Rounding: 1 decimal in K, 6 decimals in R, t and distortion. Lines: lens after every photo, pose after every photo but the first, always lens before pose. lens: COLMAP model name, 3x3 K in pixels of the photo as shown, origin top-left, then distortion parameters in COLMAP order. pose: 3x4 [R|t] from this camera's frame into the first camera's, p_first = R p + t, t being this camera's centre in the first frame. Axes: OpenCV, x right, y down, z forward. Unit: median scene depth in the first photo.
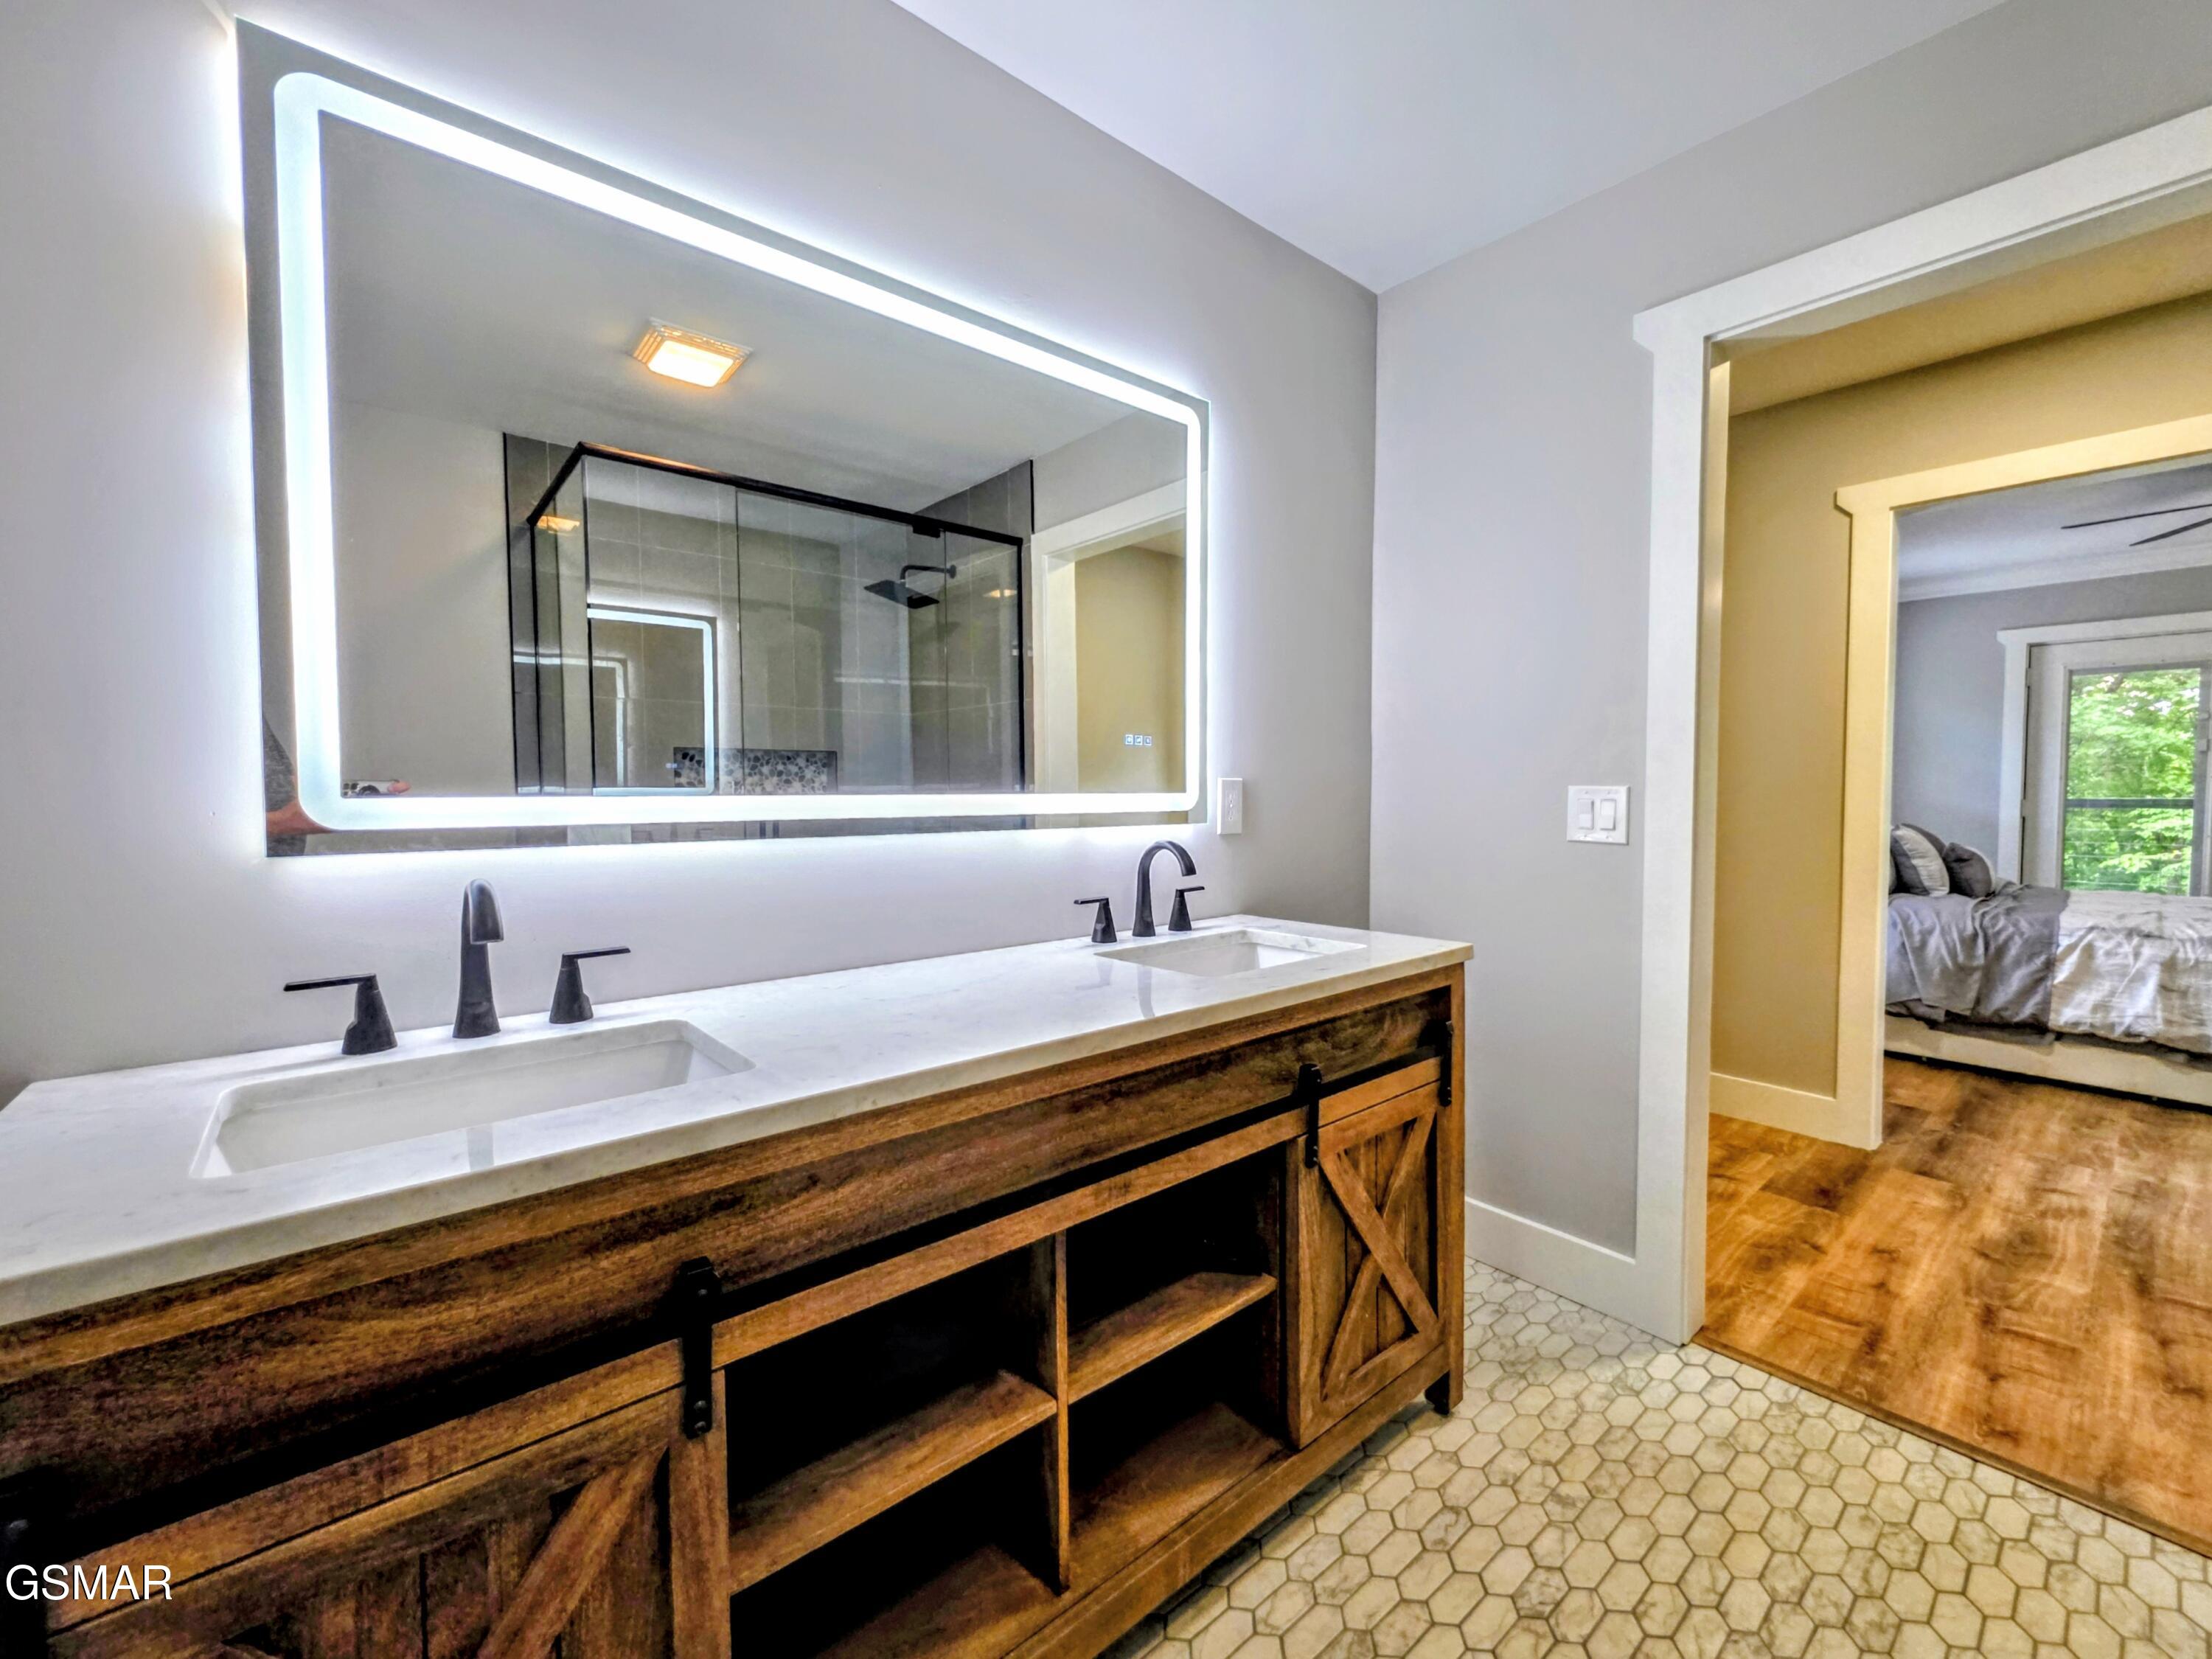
lens RADIAL K [[898.1, 0, 1114.8], [0, 898.1, 833.6], [0, 0, 1]] dist [0.008139, 0.000650]
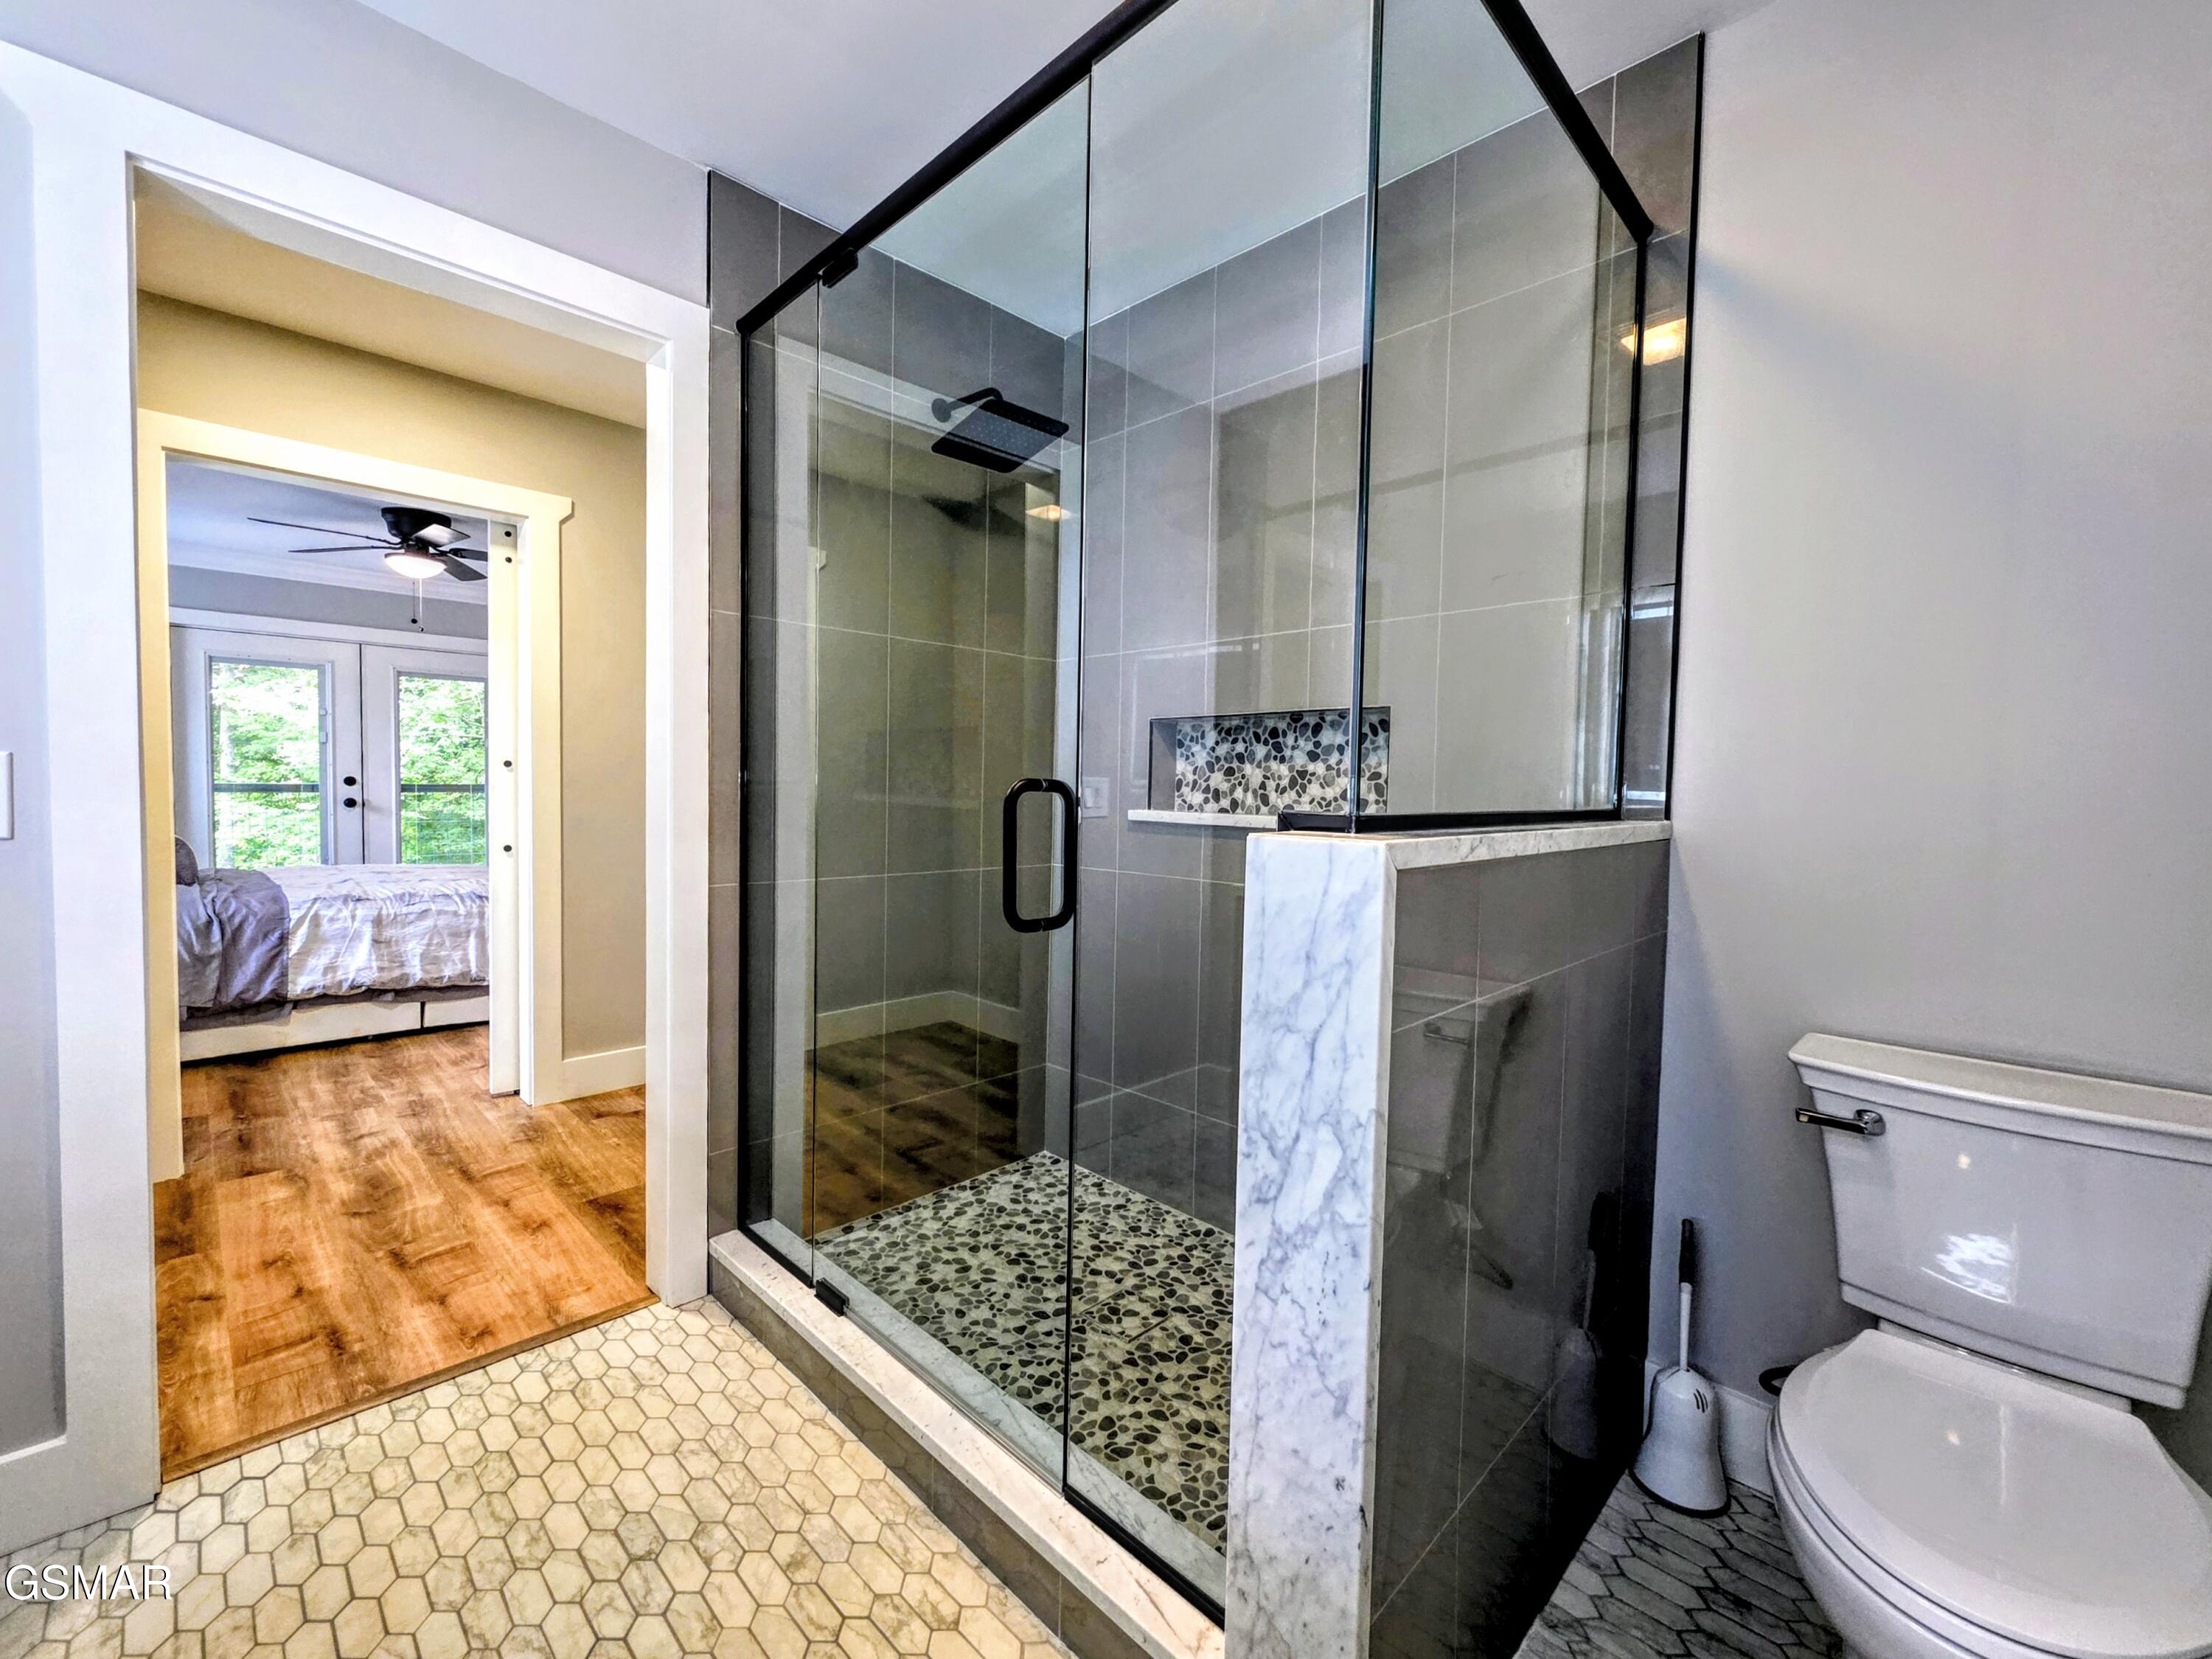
lens RADIAL K [[898.1, 0, 1122.1], [0, 898.1, 822.0], [0, 0, 1]] dist [0.008139, 0.000650]
pose [[-0.060791, -0.039047, 0.997386, -0.115575], [0.035822, 0.998505, 0.041274, 0.002115], [-0.997507, 0.038238, -0.059302, 0.163247]]
